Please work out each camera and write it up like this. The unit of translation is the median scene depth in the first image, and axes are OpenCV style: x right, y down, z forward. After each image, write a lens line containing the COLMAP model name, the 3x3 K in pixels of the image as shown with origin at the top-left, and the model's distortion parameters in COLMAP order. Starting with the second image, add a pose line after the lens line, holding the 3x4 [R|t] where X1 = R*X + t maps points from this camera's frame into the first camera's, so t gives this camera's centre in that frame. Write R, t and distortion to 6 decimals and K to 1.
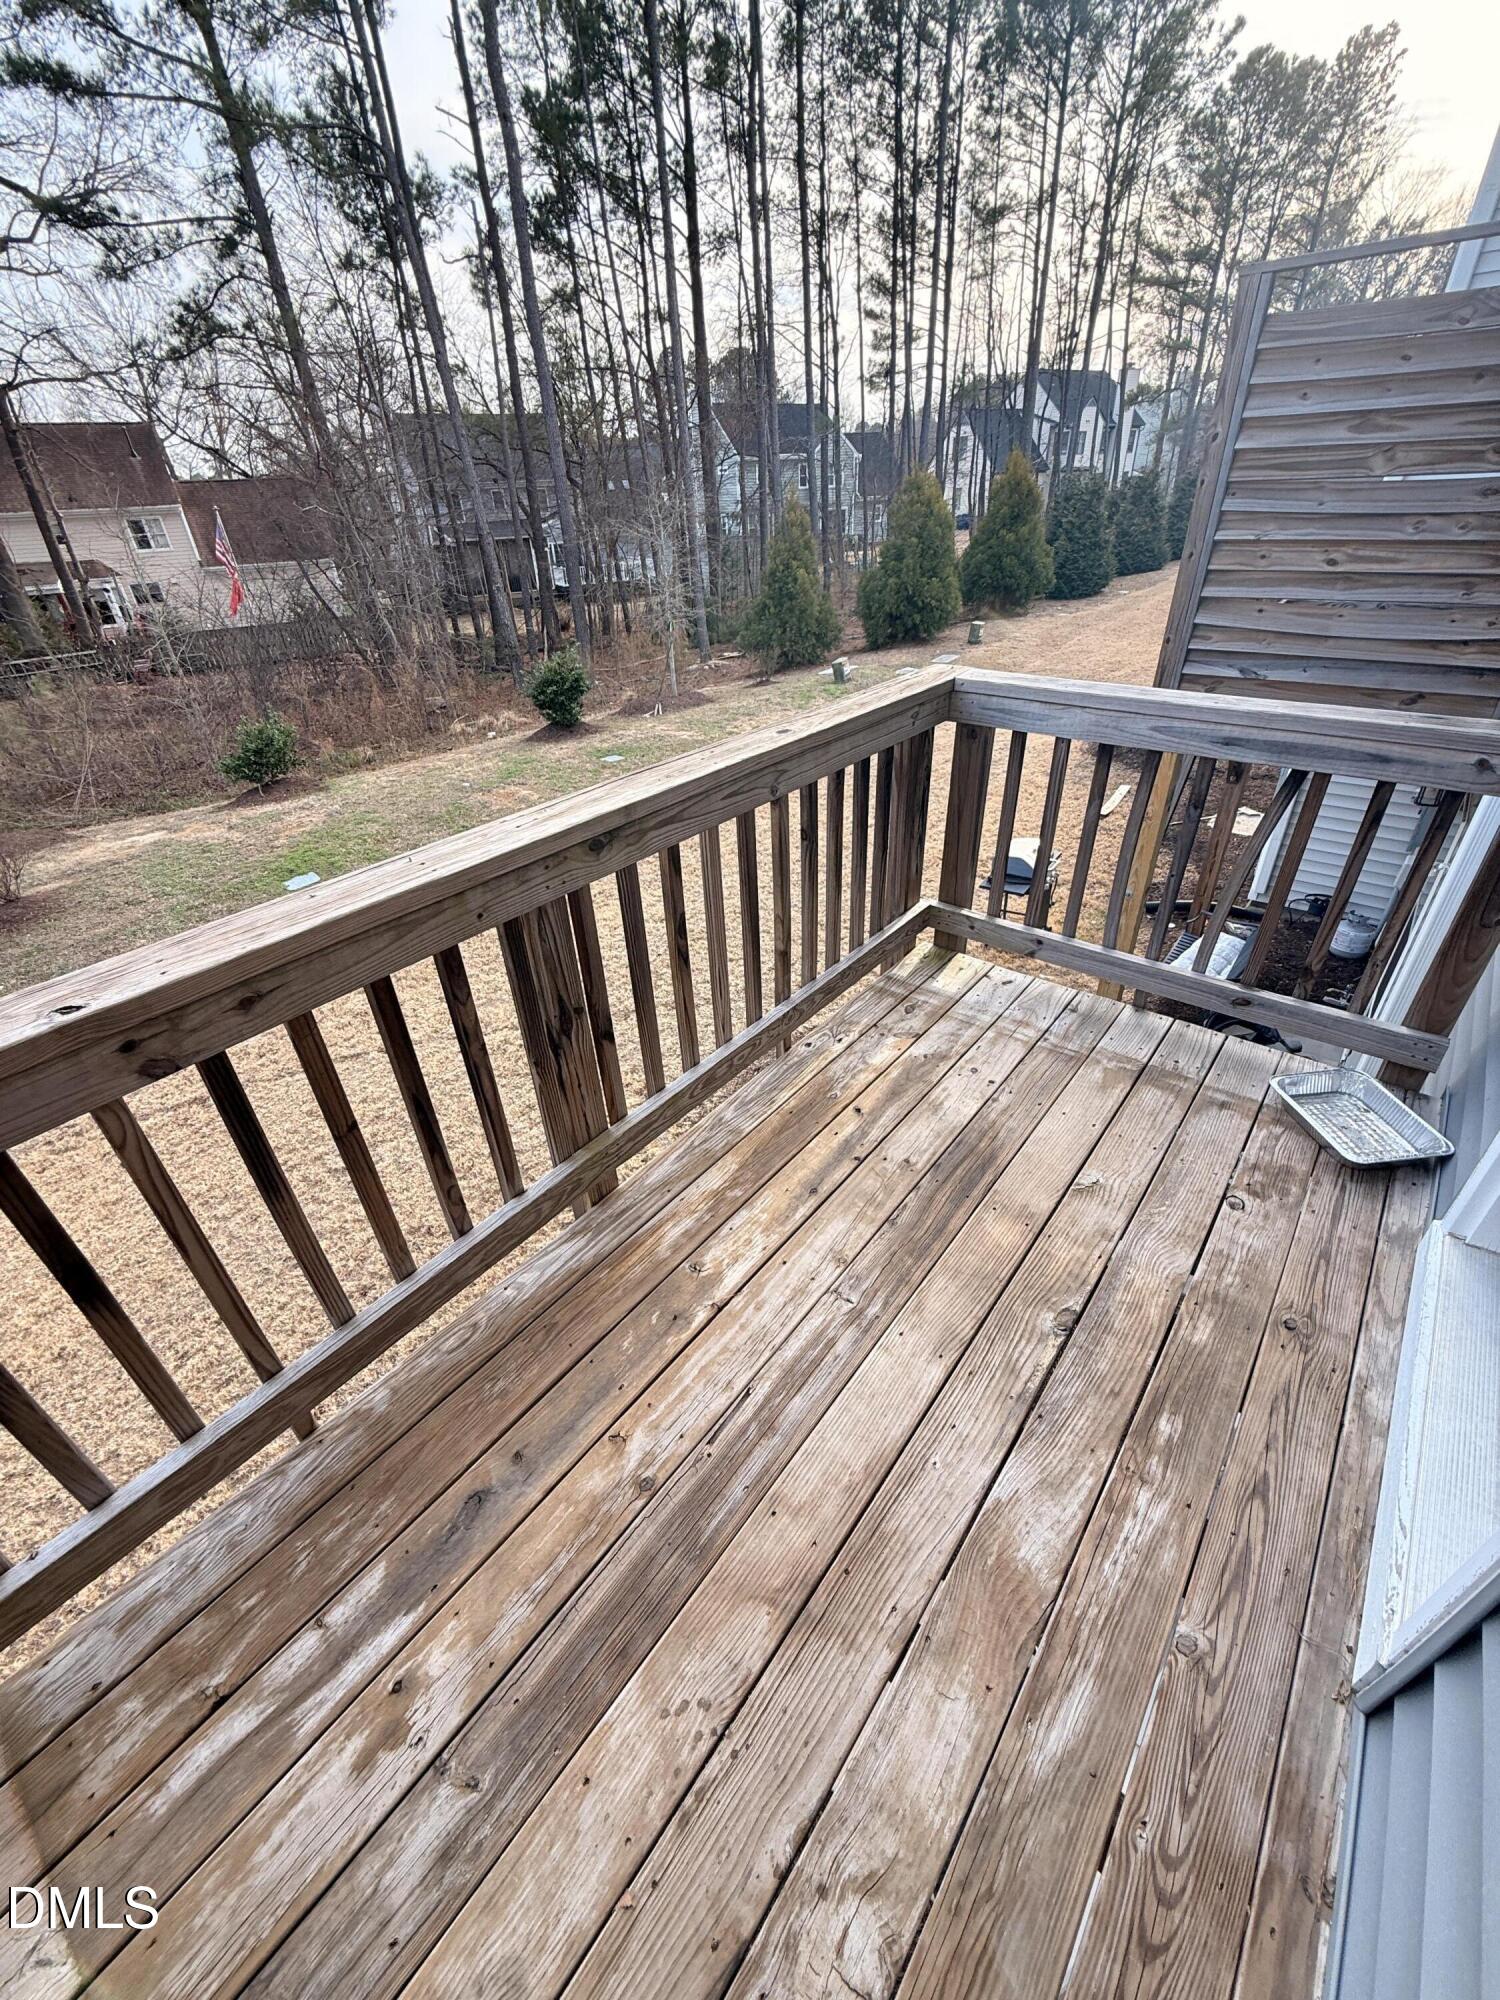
lens RADIAL K [[795.0, 0, 749.8], [0, 795.0, 1001.3], [0, 0, 1]] dist [0.000967, -0.000437]
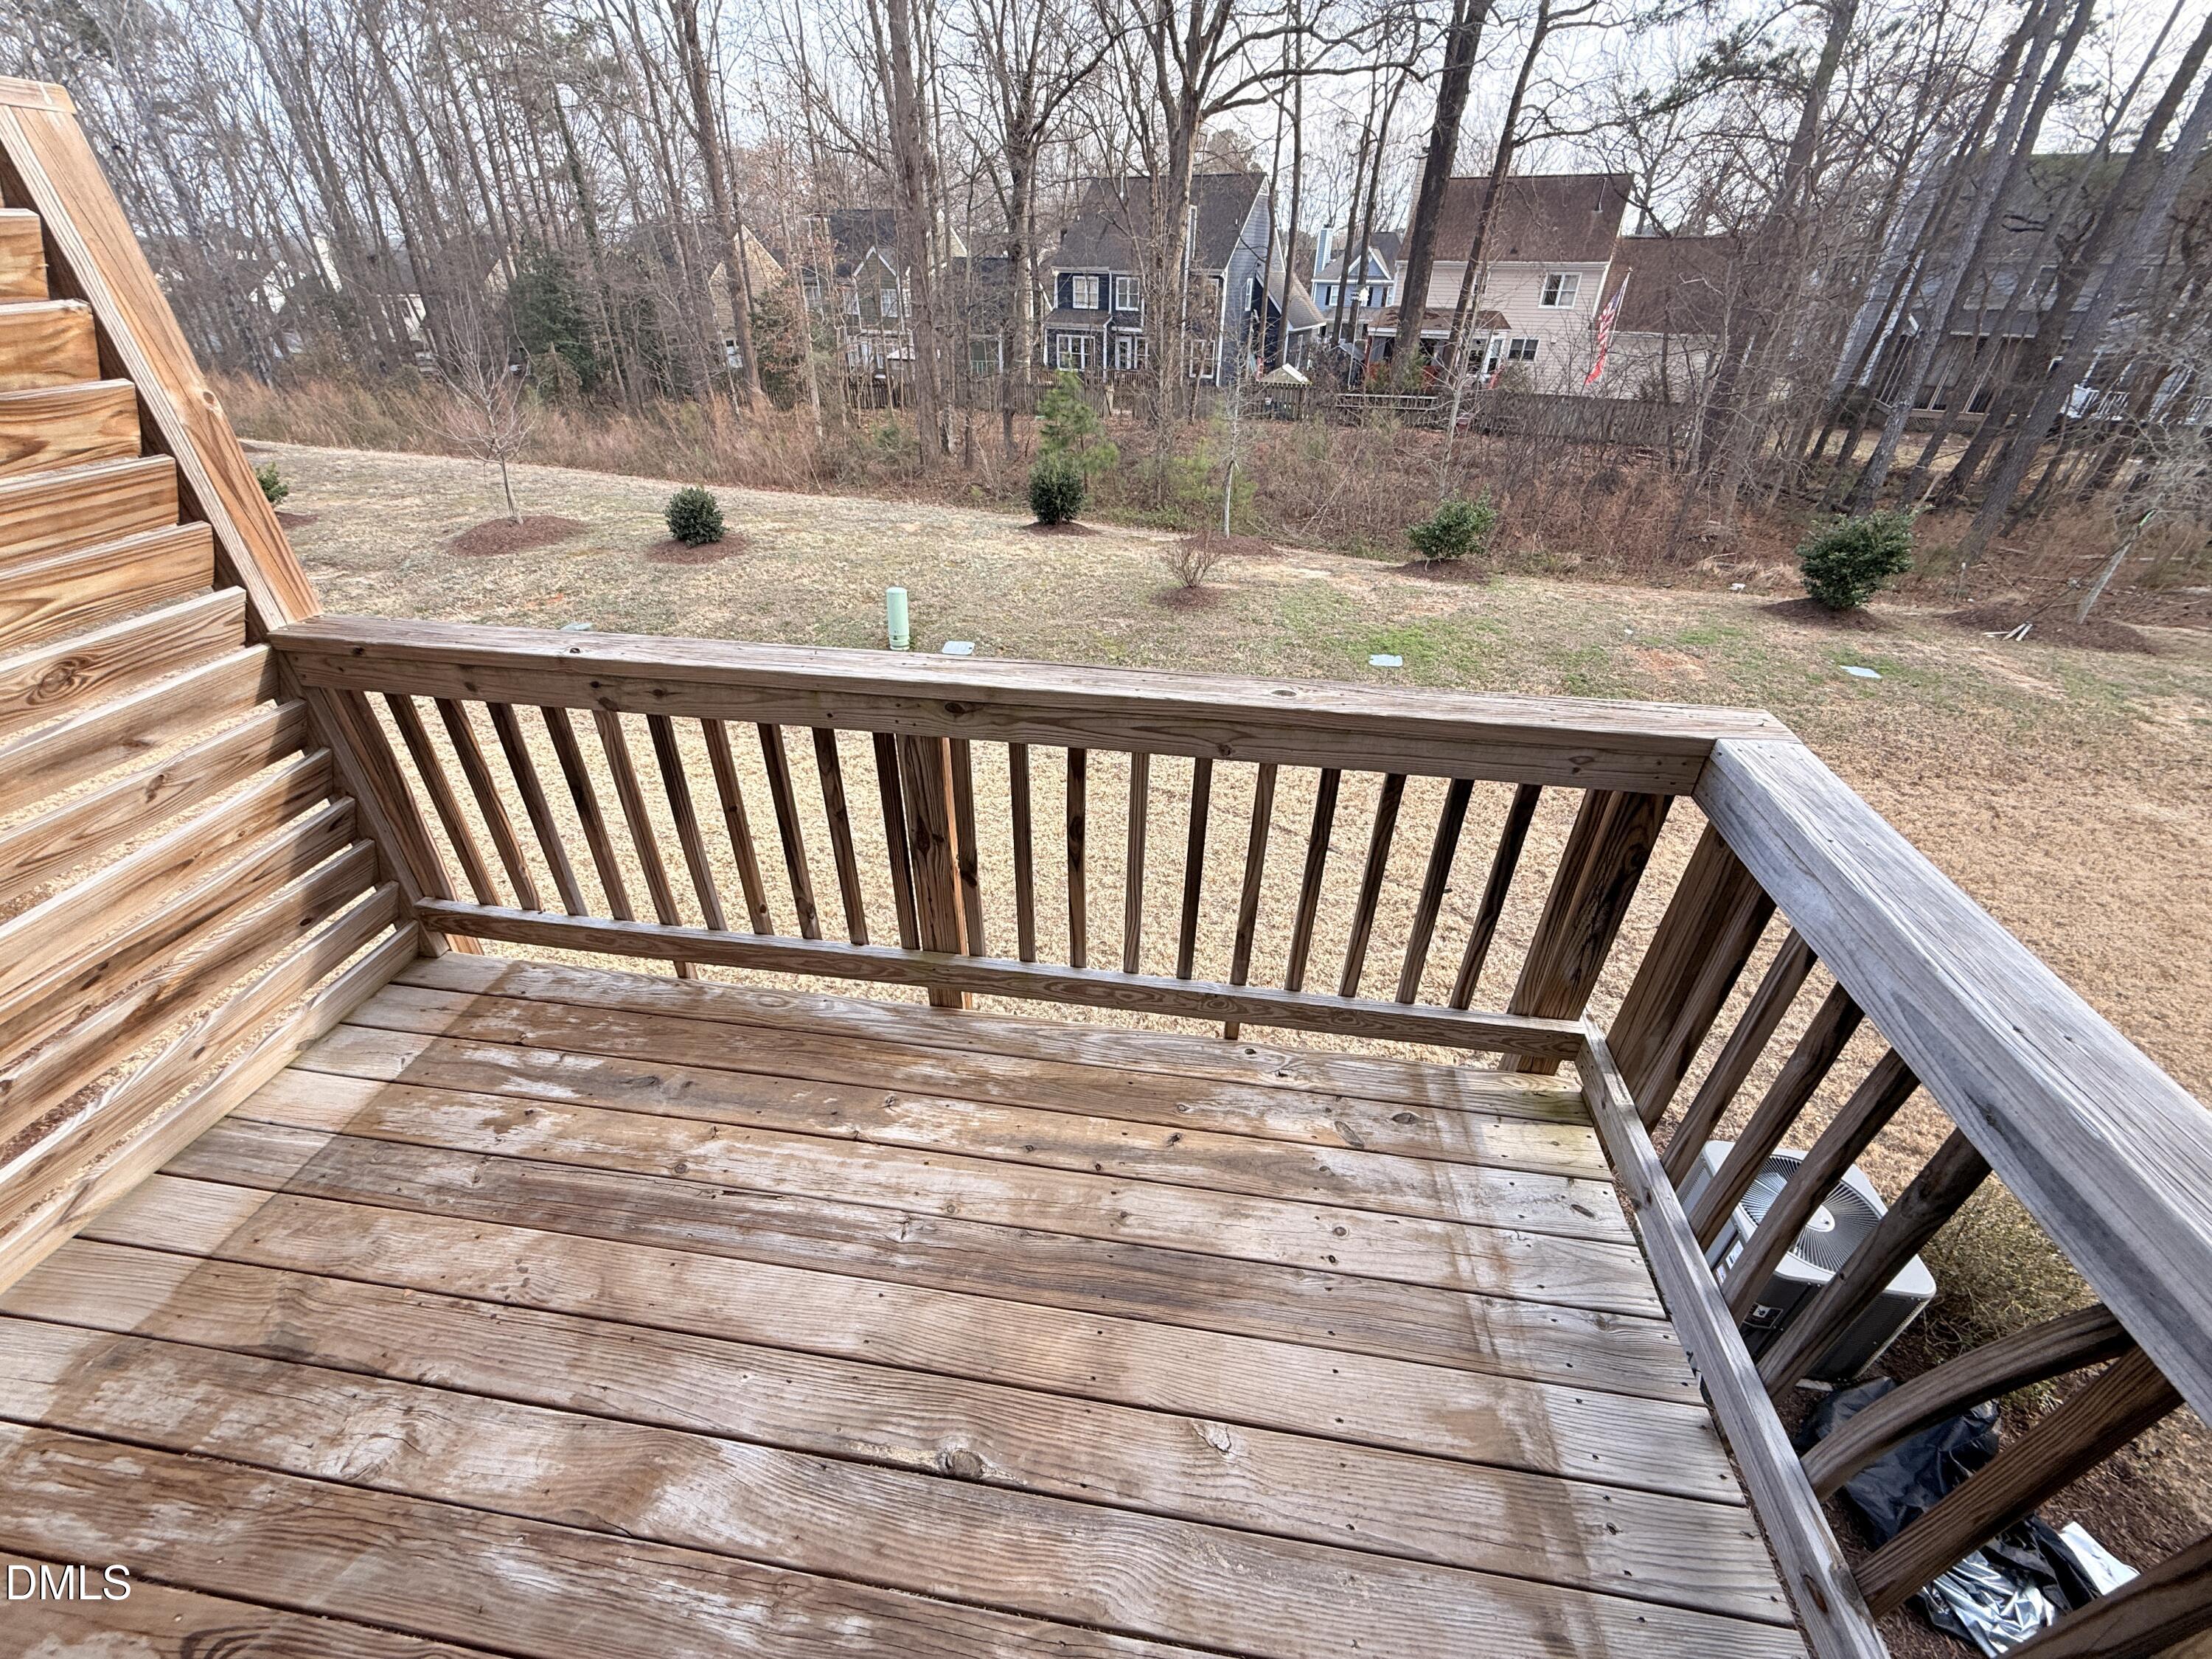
lens RADIAL K [[879.2, 0, 1097.7], [0, 879.2, 831.6], [0, 0, 1]] dist [0.000967, -0.000437]
pose [[0.511070, 0.505260, -0.695356, 0.527998], [-0.491782, 0.835376, 0.245554, -0.289434], [0.704952, 0.216469, 0.675414, 0.248125]]
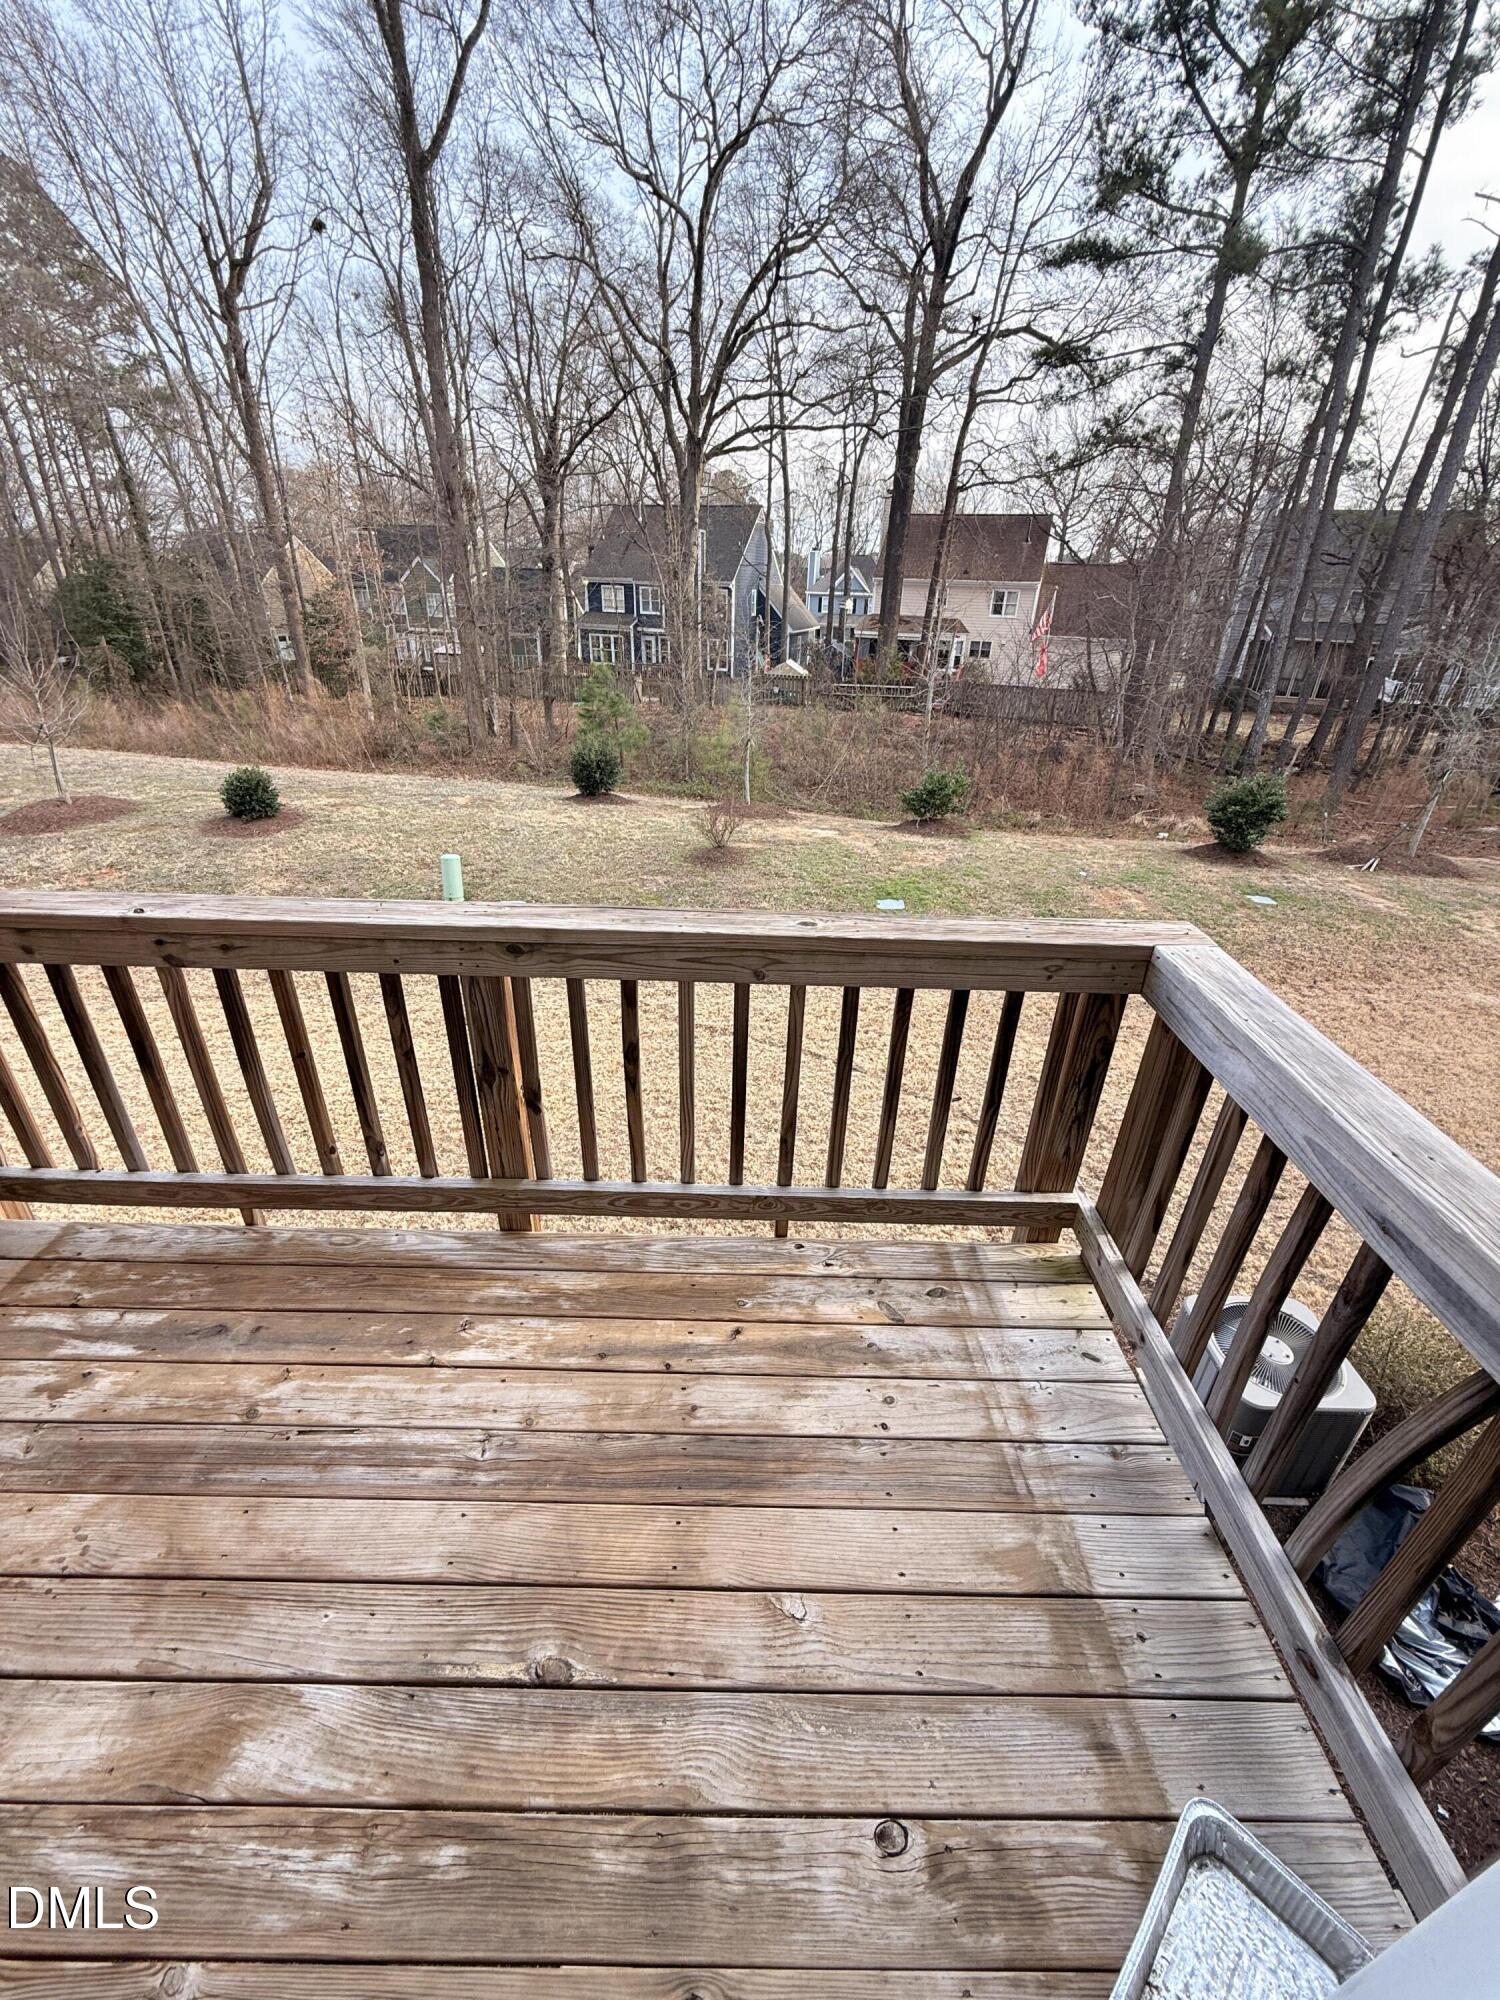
lens RADIAL K [[795.0, 0, 749.0], [0, 795.0, 998.3], [0, 0, 1]] dist [0.000967, -0.000437]
pose [[0.625123, 0.414781, -0.661194, 0.542198], [-0.466346, 0.877769, 0.109738, -0.277349], [0.625893, 0.239746, 0.742145, 0.239710]]
